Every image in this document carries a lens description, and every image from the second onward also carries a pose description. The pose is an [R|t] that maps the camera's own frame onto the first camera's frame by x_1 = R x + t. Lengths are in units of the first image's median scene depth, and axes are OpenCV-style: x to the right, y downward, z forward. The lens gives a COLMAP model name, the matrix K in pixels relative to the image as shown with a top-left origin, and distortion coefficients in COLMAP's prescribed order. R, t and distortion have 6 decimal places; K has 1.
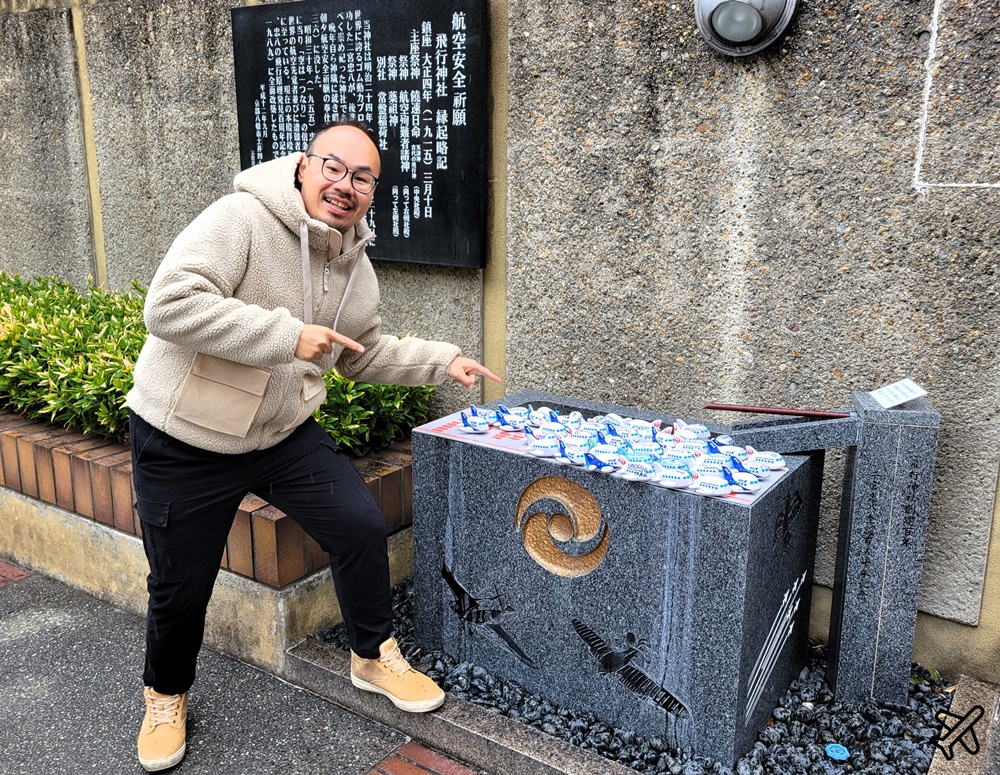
lens RADIAL K [[935.9, 0, 499.6], [0, 935.9, 383.5], [0, 0, 1]] dist [0.014609, 0.000000]
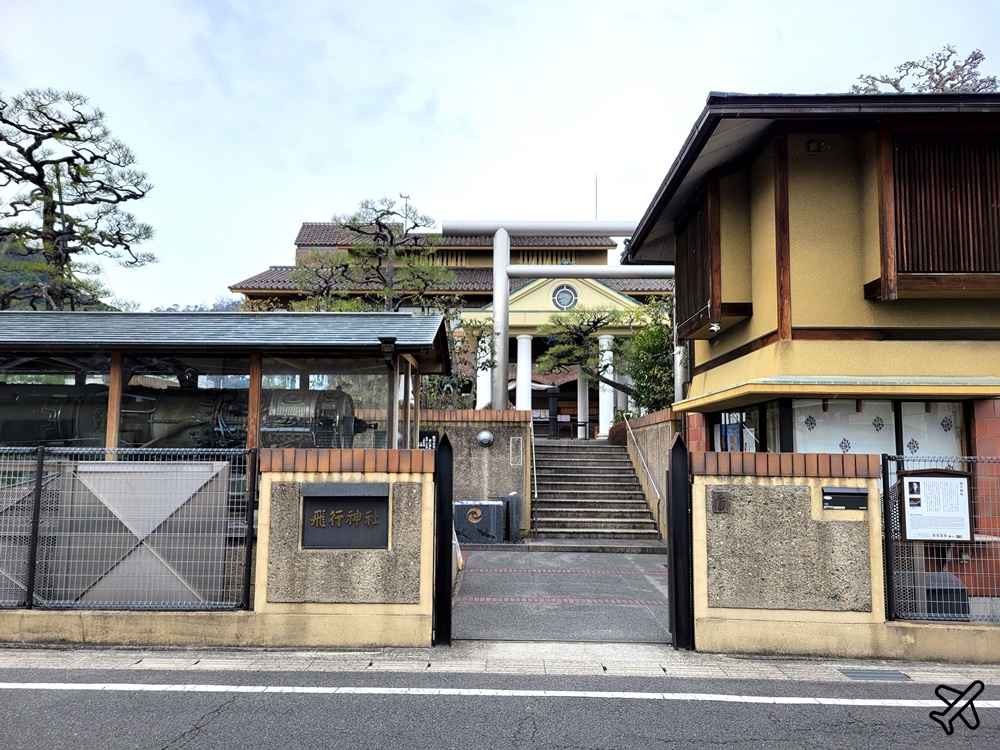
lens RADIAL K [[761.2, 0, 500.1], [0, 761.2, 375.5], [0, 0, 1]] dist [0.036763, -0.001619]
pose [[0.836950, 0.050590, 0.544937, -2.536792], [0.128667, 0.949620, -0.285774, 0.712166], [-0.531940, 0.309294, 0.788275, -3.360278]]
